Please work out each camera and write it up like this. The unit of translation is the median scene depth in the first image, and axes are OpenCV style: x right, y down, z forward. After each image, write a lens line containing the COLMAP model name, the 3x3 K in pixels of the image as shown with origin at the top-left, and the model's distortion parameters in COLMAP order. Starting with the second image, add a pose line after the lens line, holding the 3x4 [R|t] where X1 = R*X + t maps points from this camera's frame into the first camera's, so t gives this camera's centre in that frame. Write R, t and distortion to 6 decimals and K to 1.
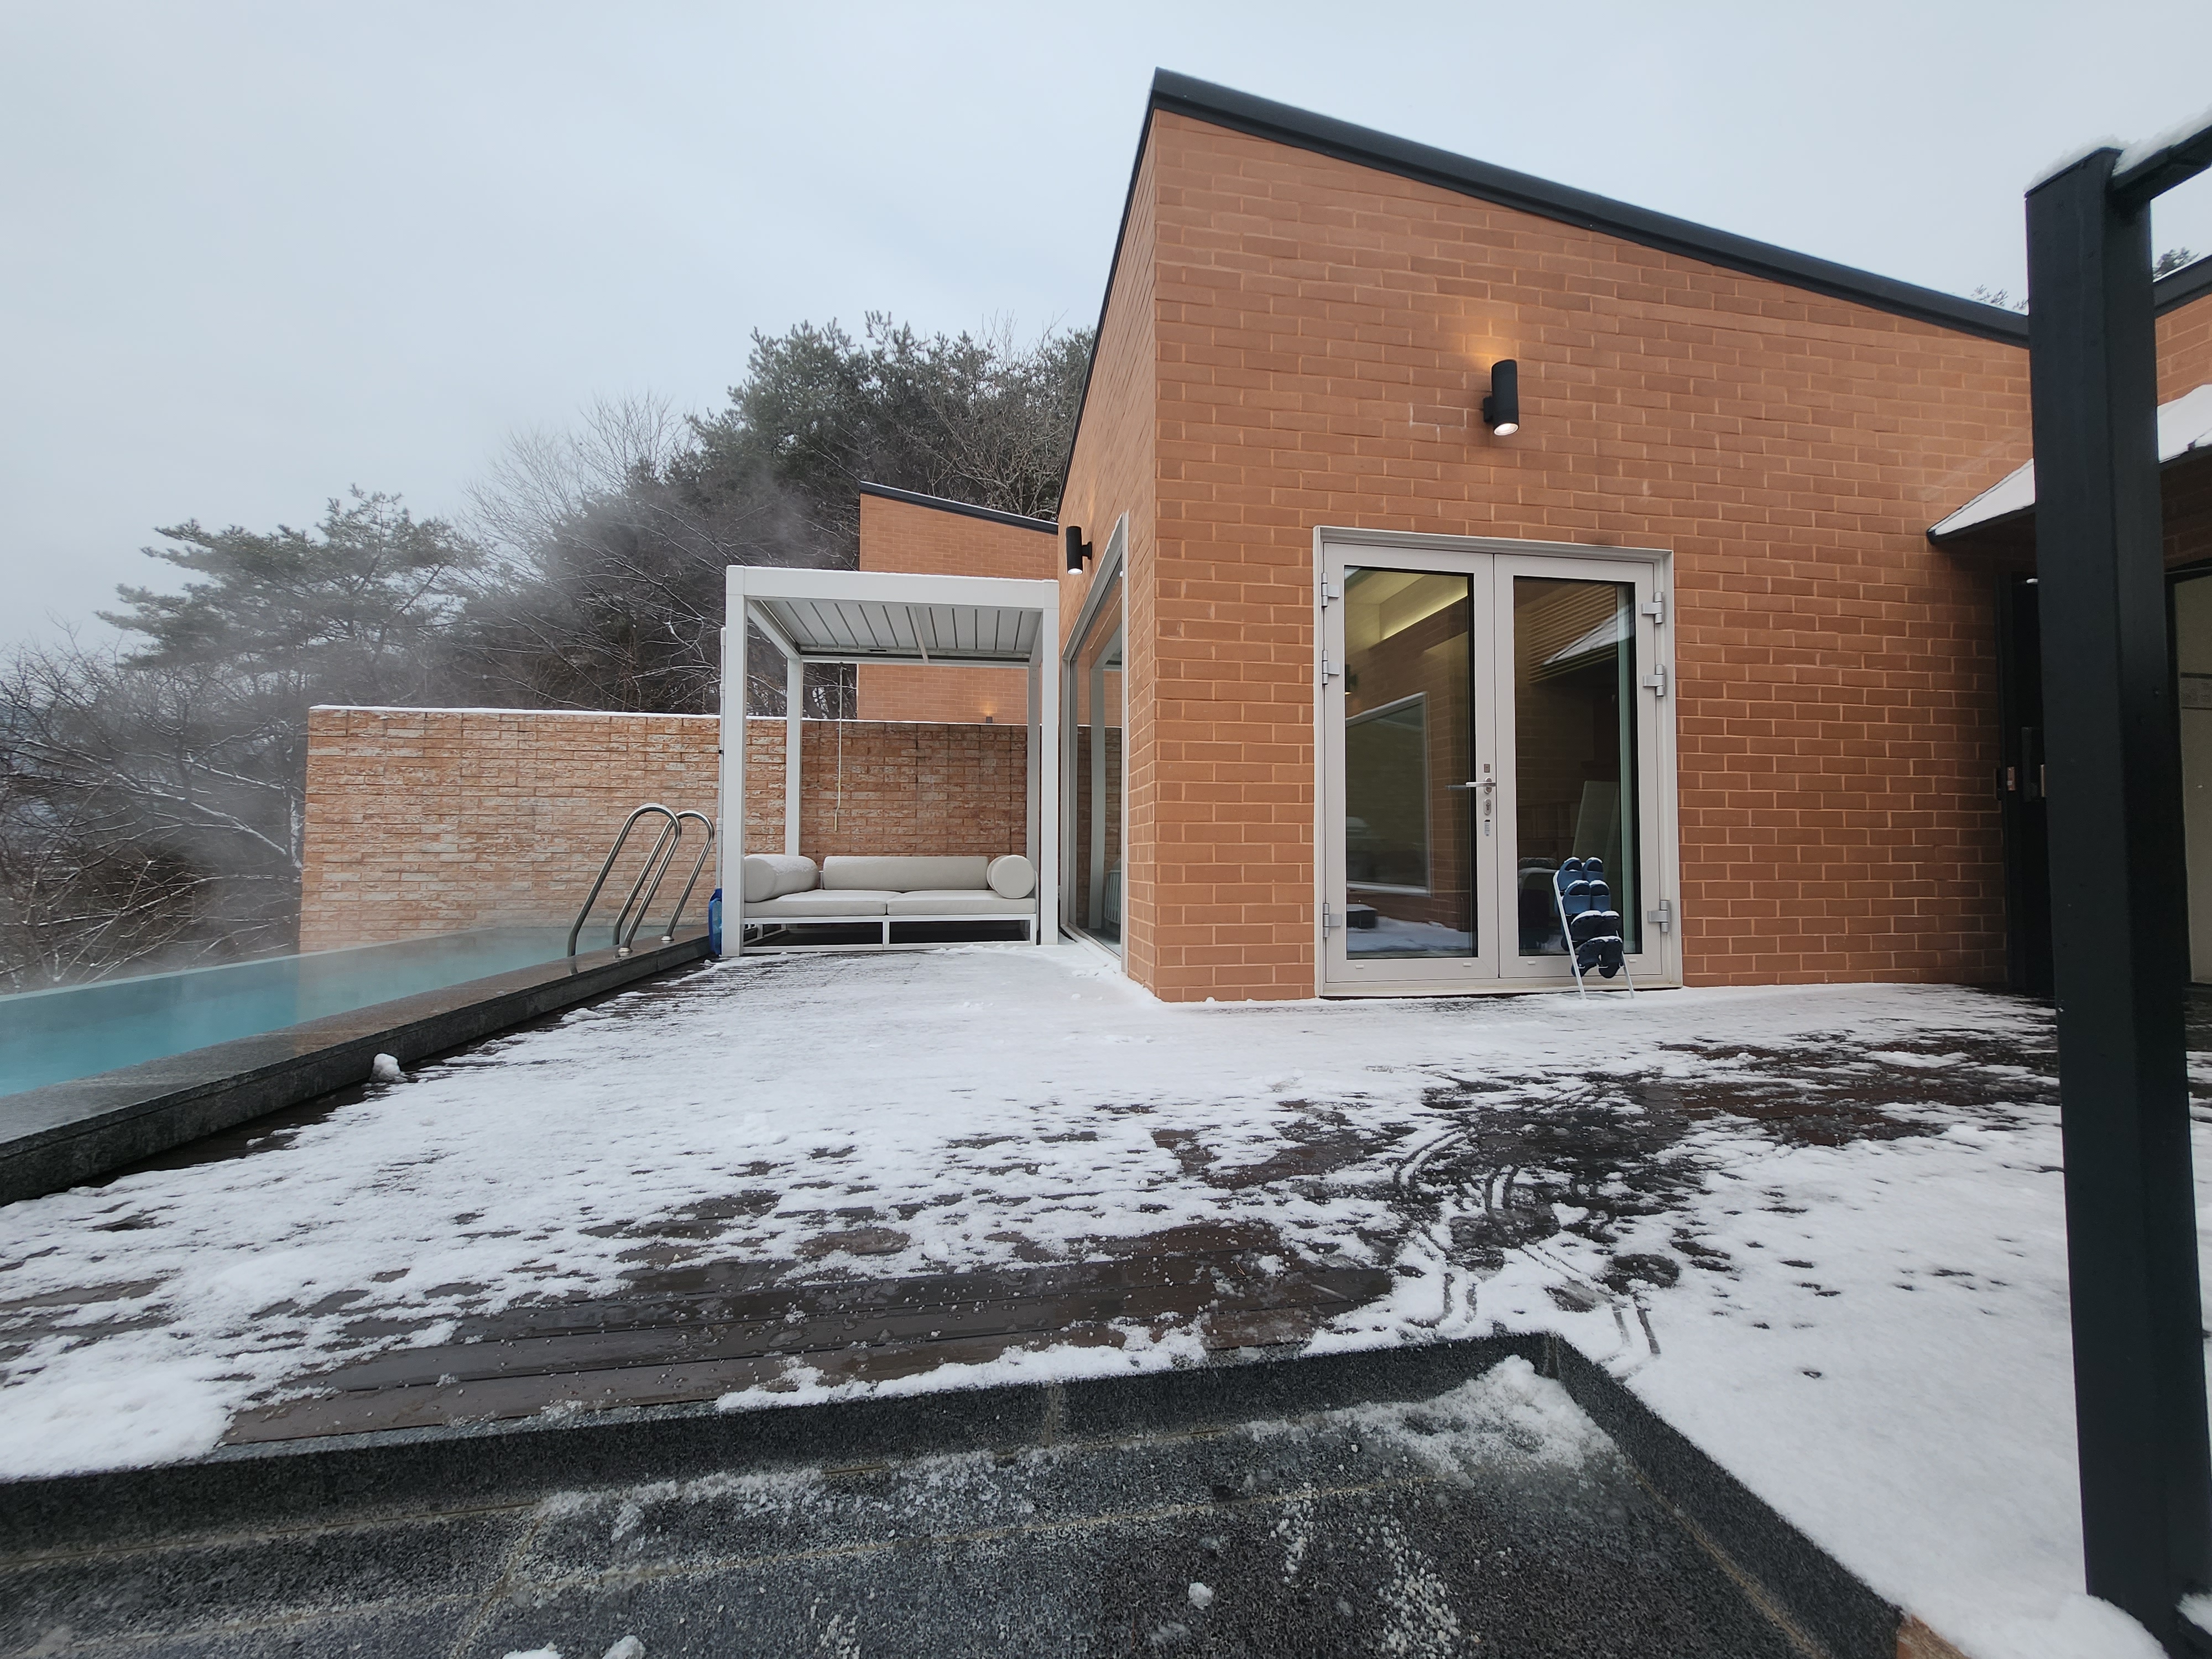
lens RADIAL K [[874.5, 0, 1116.3], [0, 874.5, 820.4], [0, 0, 1]] dist [-0.001803, 0.000550]
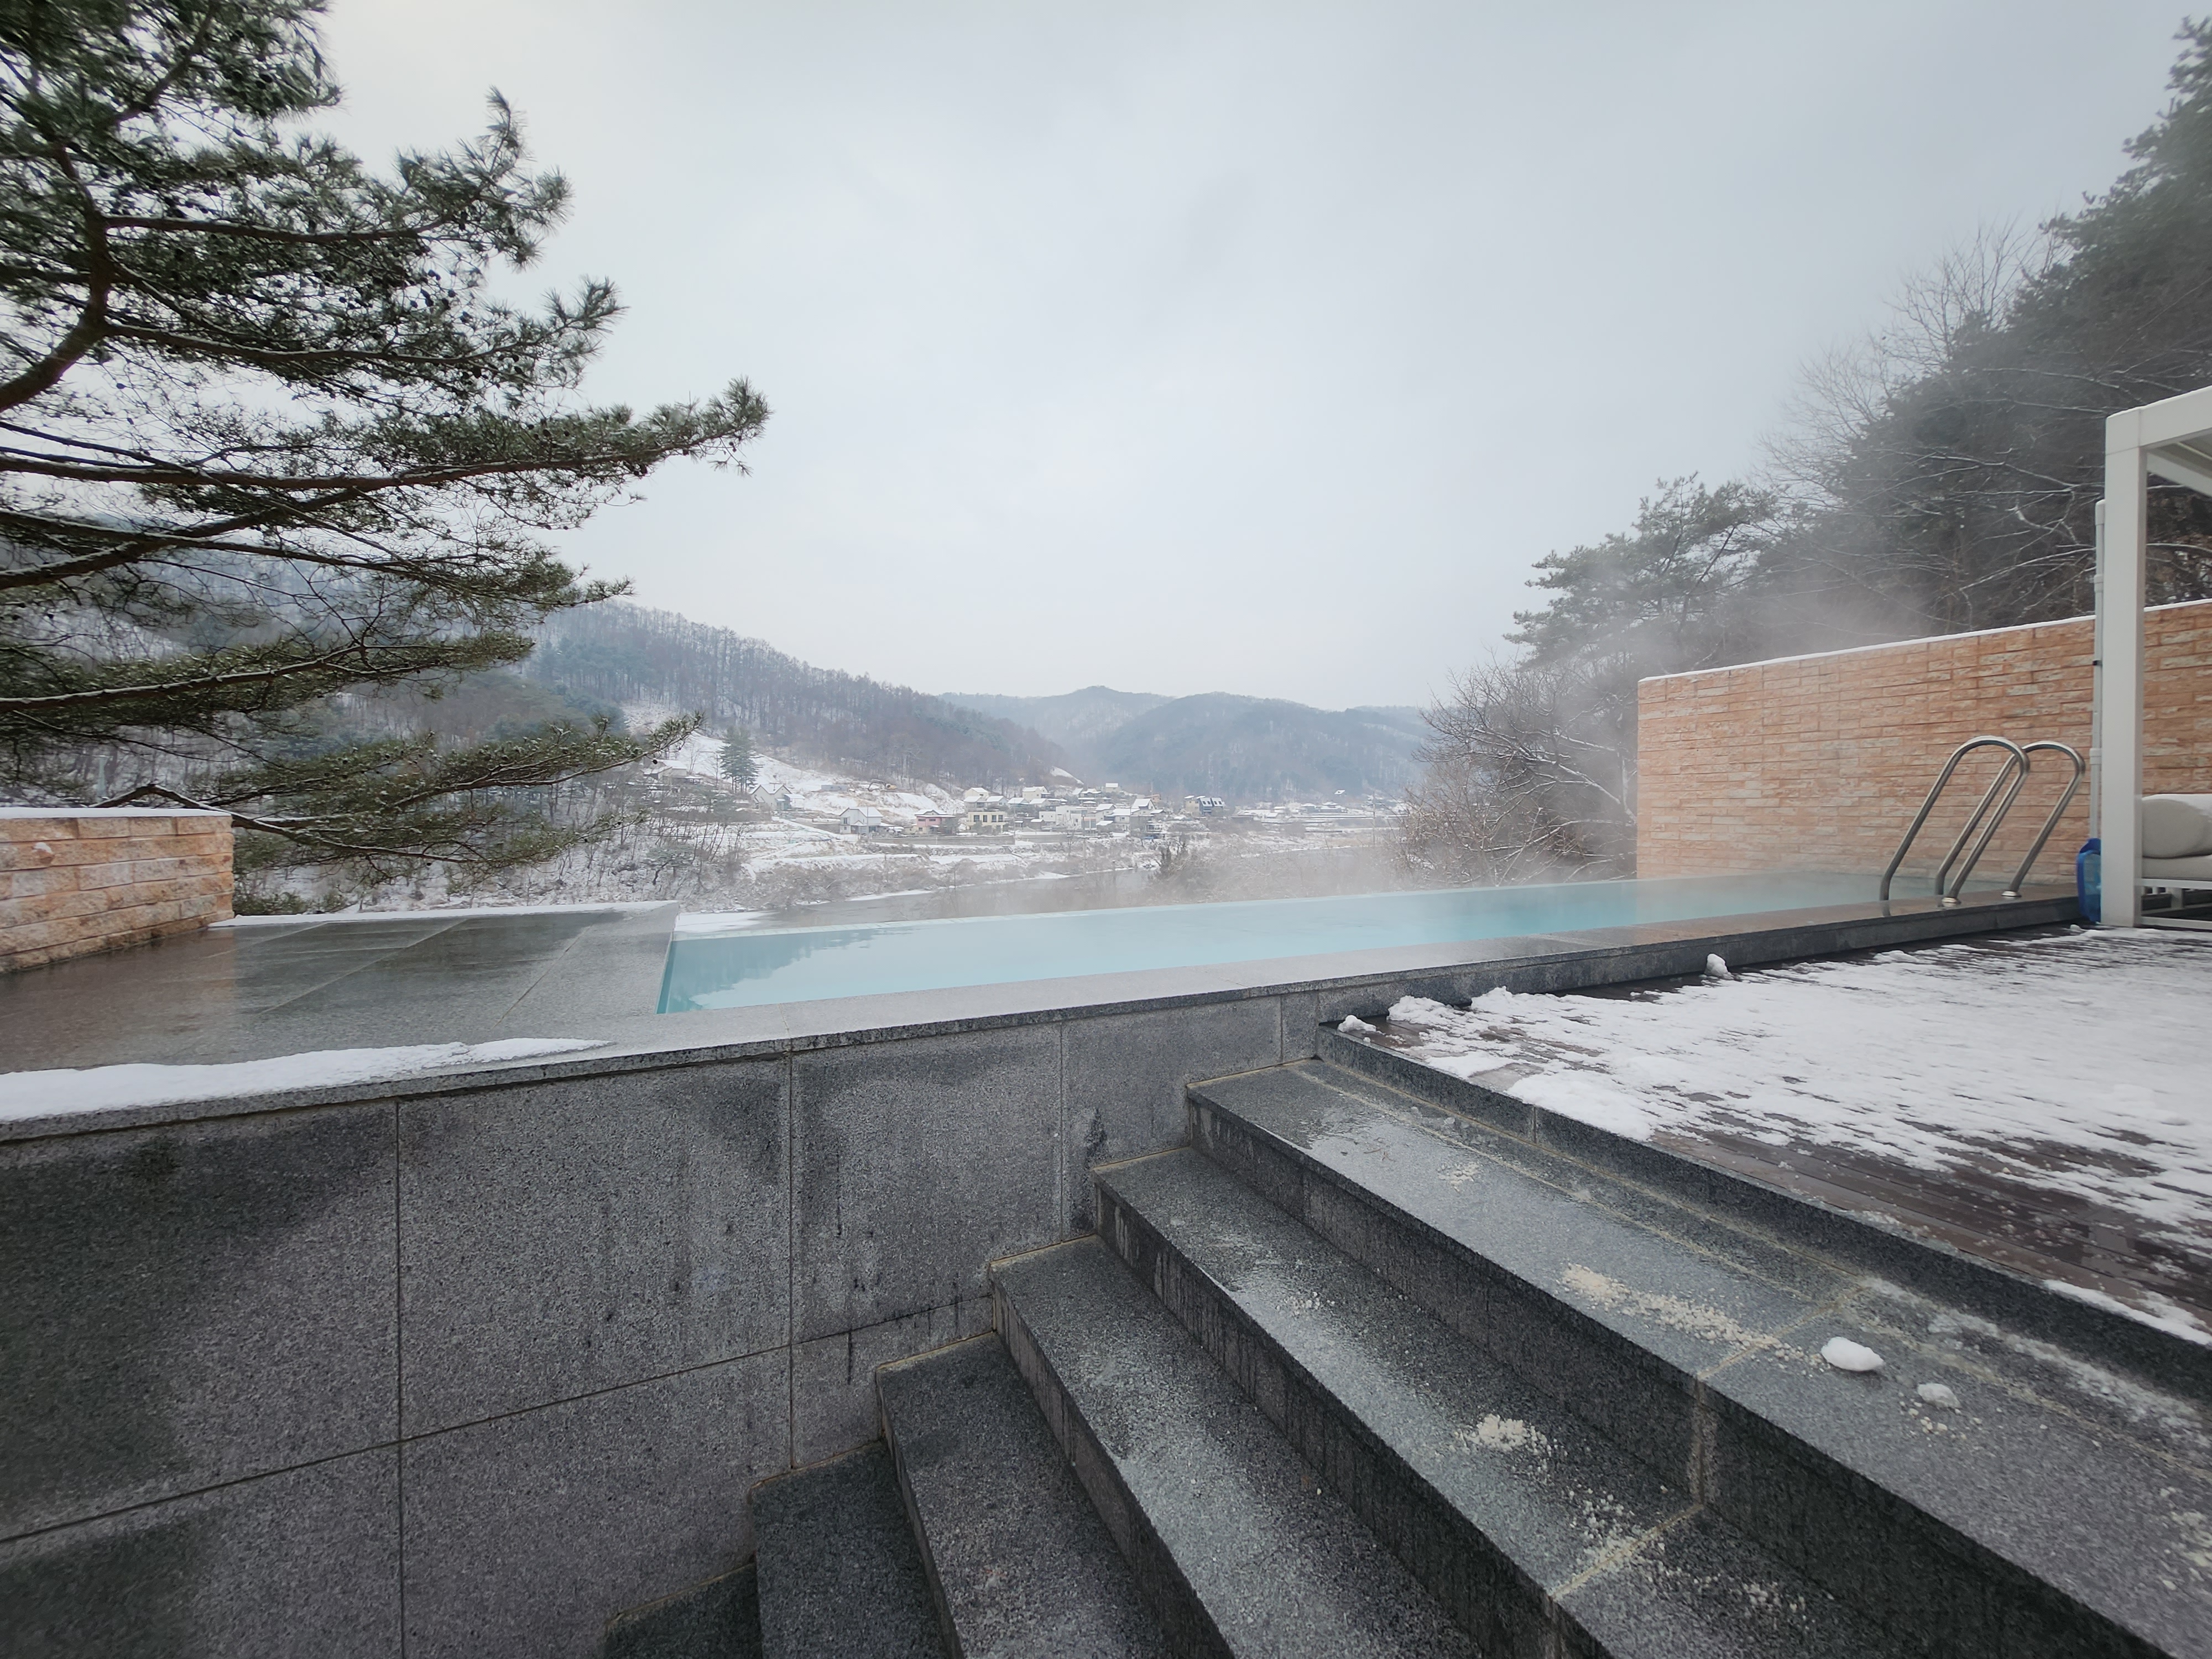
lens RADIAL K [[862.2, 0, 1126.5], [0, 862.2, 823.3], [0, 0, 1]] dist [-0.012414, 0.006483]
pose [[0.287605, 0.014482, -0.957640, 0.093478], [0.045058, 0.998574, 0.028634, 0.010230], [0.956689, -0.051385, 0.286543, -0.151145]]
